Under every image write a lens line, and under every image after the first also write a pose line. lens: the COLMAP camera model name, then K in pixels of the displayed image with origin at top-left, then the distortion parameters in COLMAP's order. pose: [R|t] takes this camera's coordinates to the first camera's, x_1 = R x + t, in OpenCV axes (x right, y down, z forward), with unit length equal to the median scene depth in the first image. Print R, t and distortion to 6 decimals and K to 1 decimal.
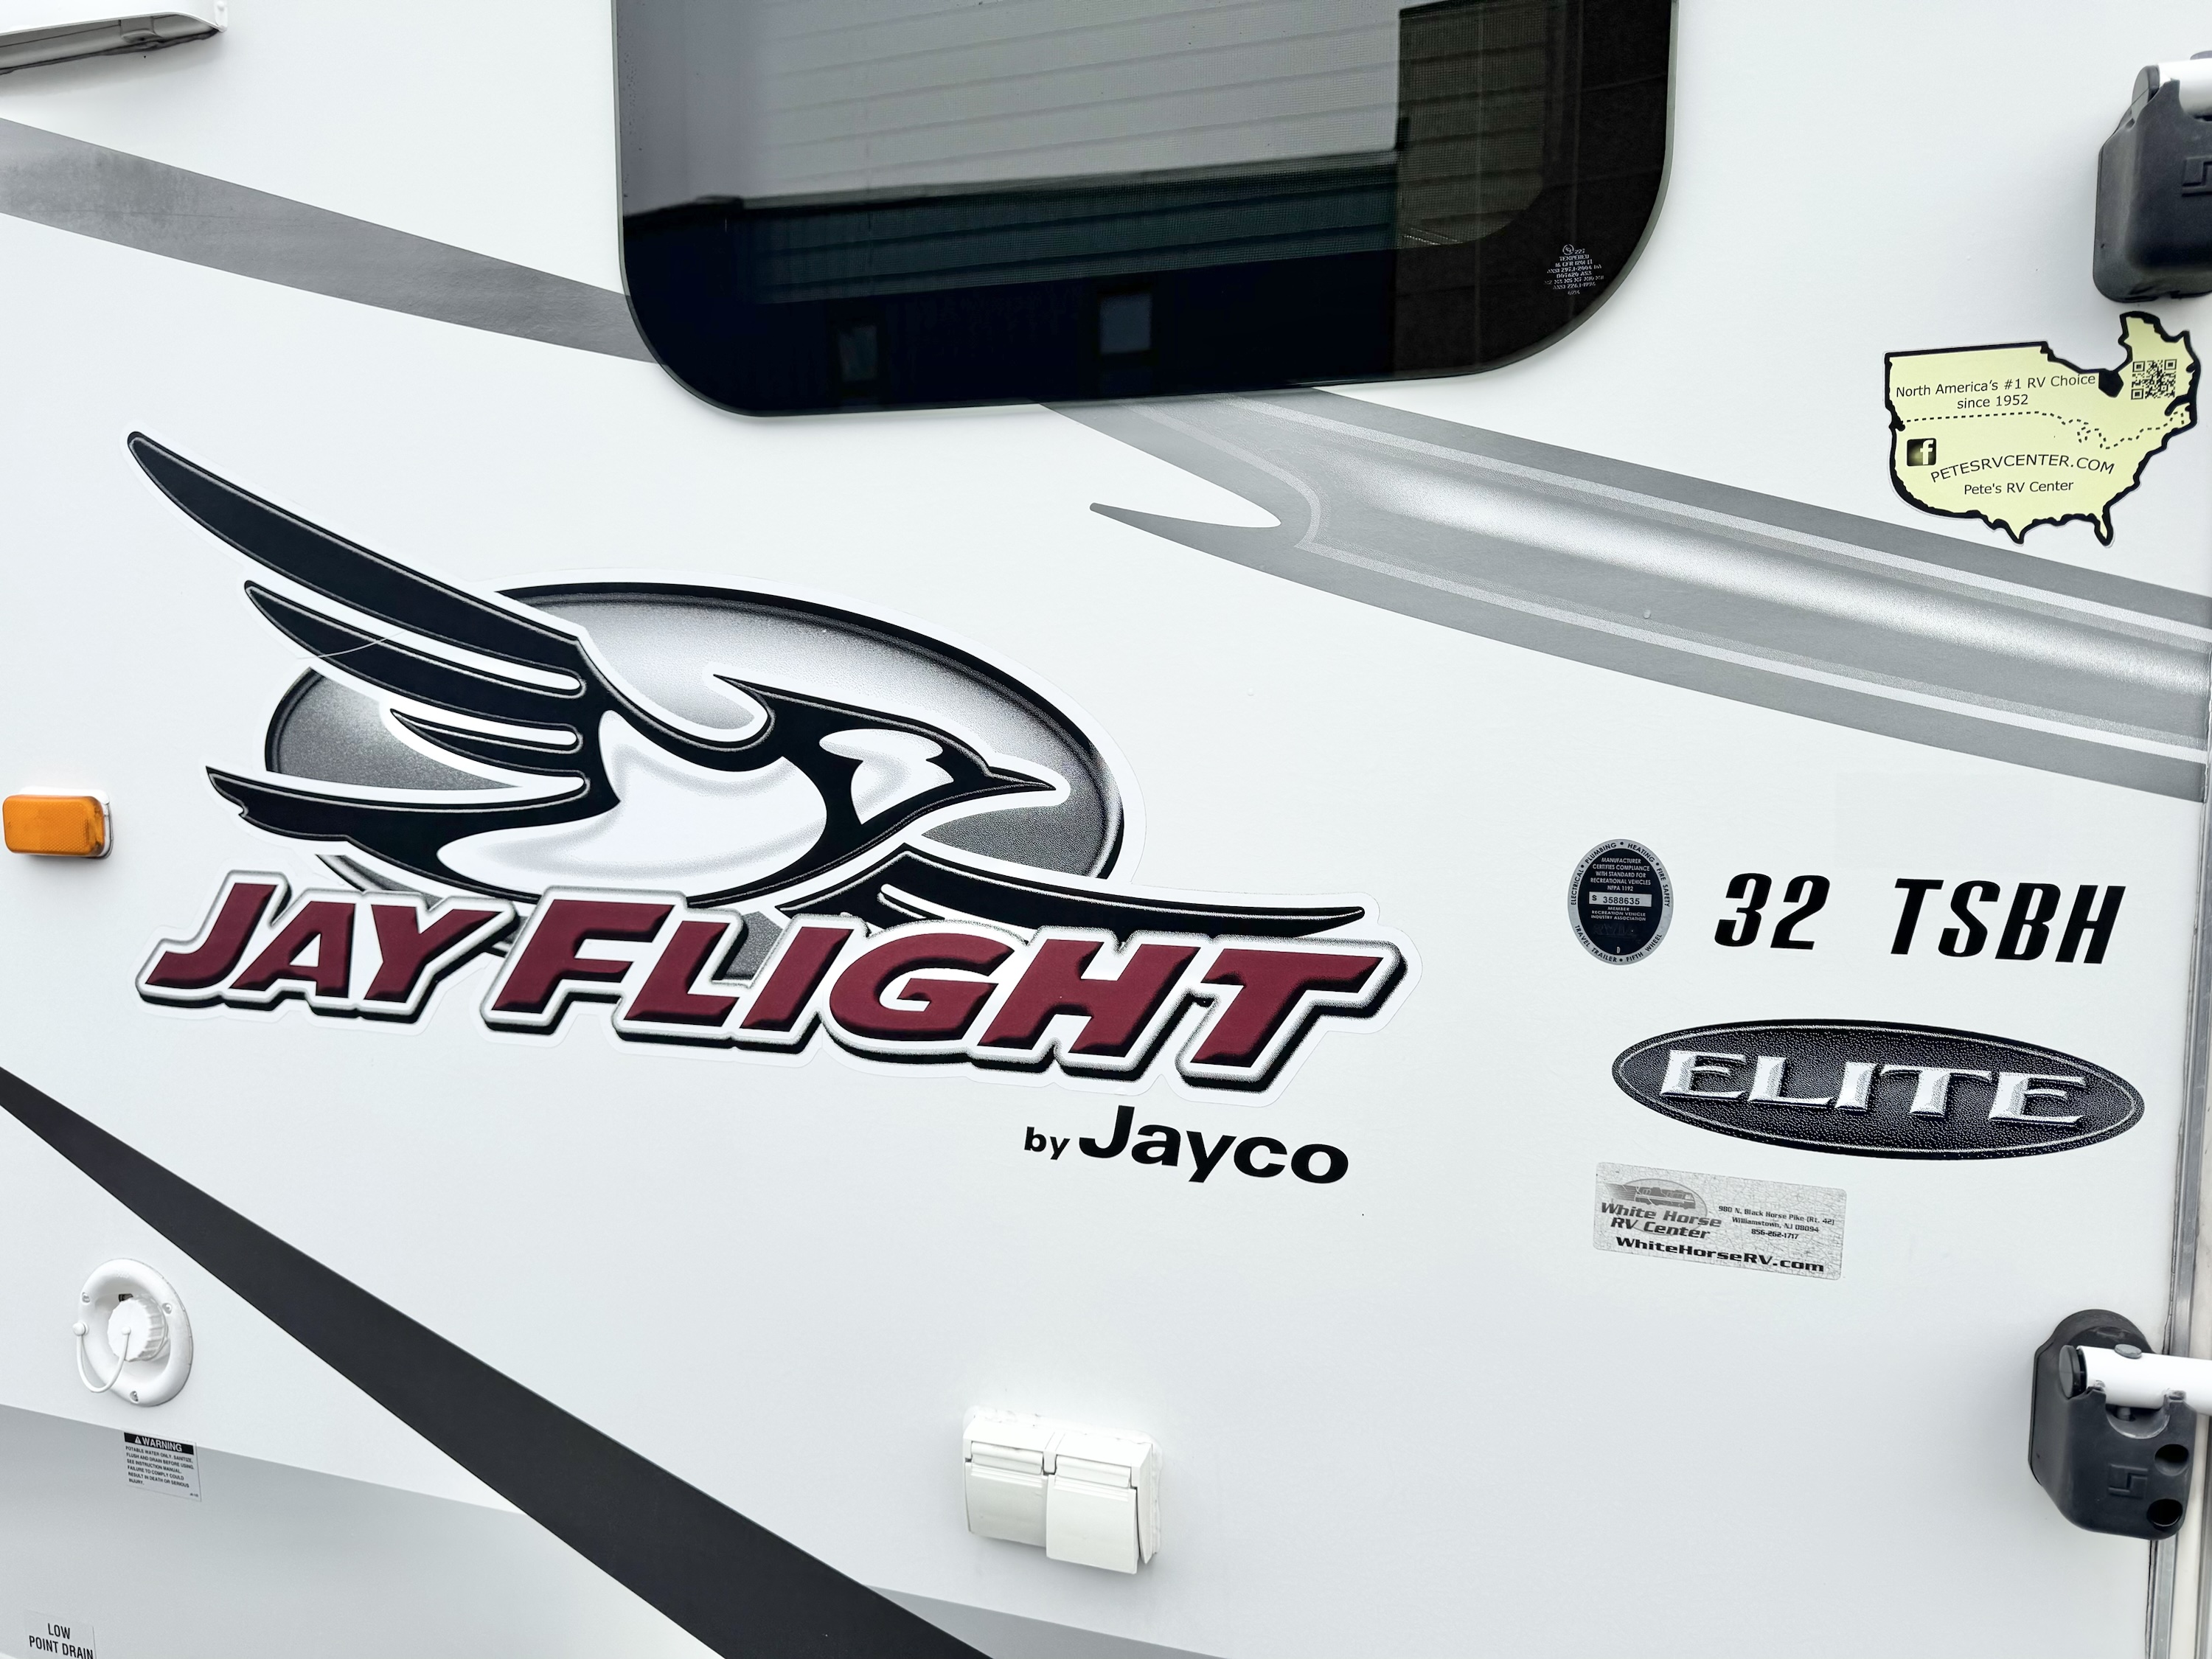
lens RADIAL K [[1546.5, 0, 1100.4], [0, 1546.5, 835.5], [0, 0, 1]] dist [0.113037, -0.183525]
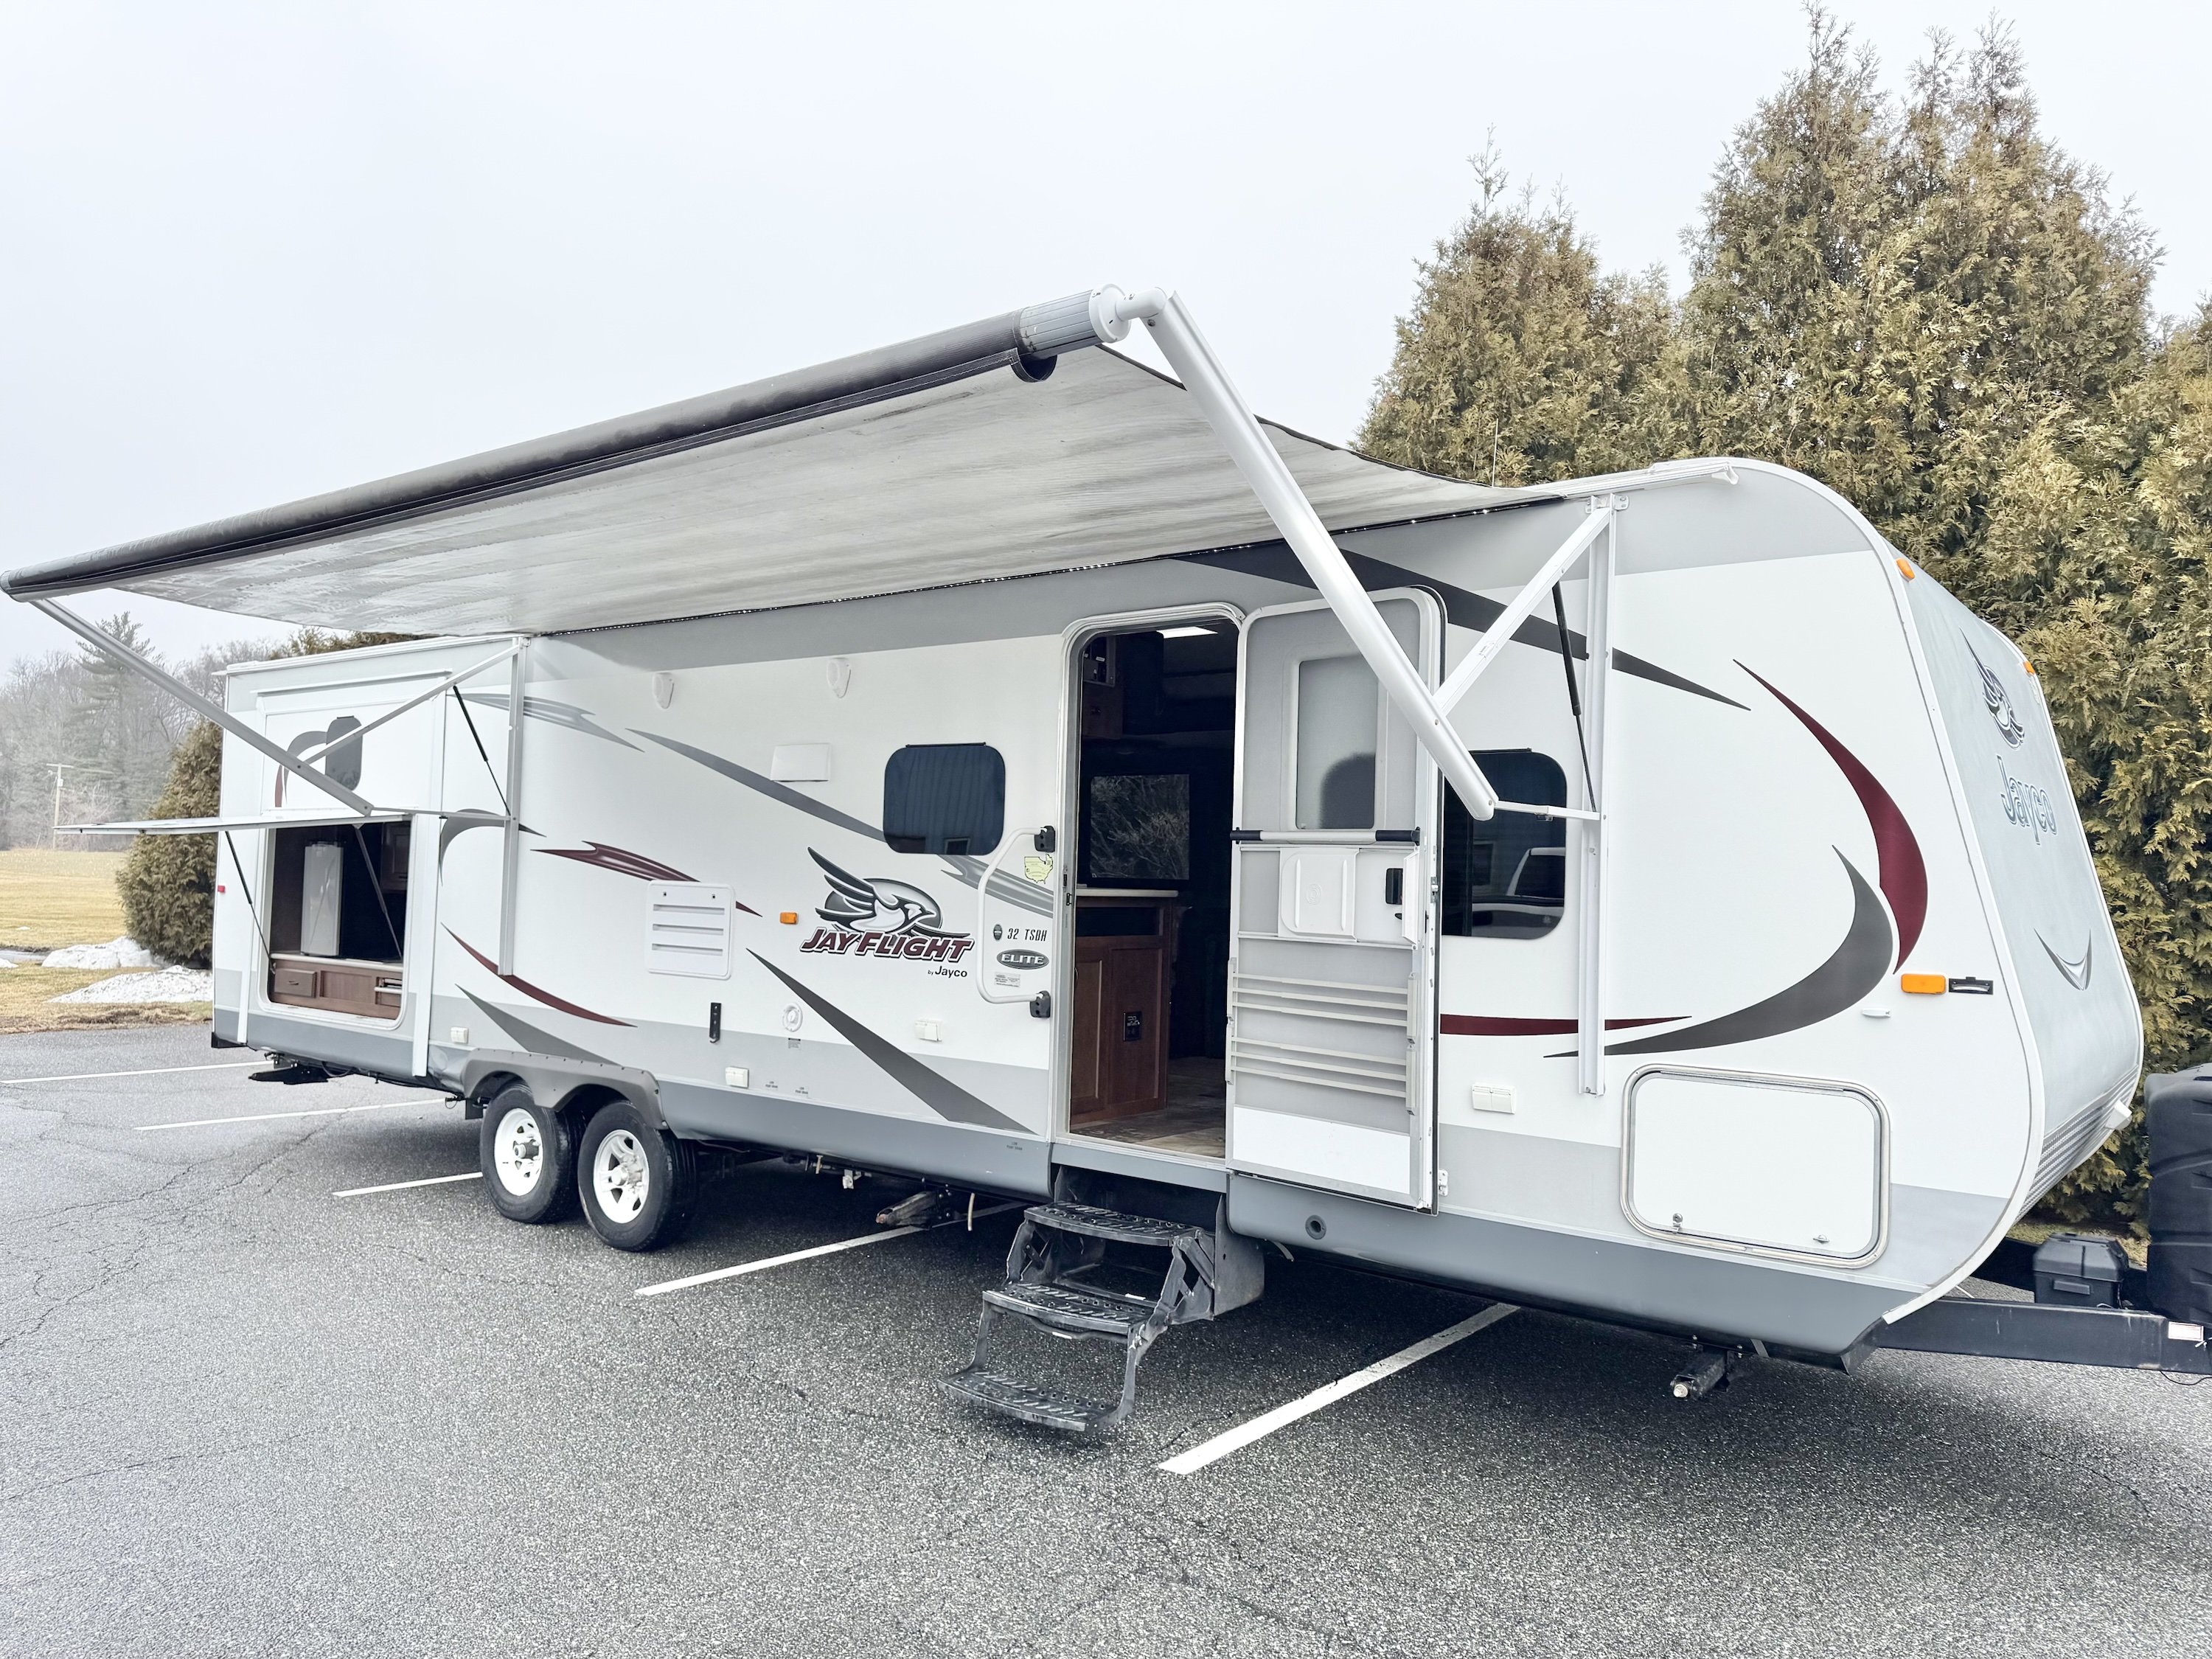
lens RADIAL K [[1546.5, 0, 1100.4], [0, 1546.5, 835.5], [0, 0, 1]] dist [0.113037, -0.183525]
pose [[0.947253, 0.023689, -0.319610, 2.445810], [-0.066067, 0.990278, -0.122412, 0.354065], [0.313602, 0.137071, 0.939609, -4.440432]]
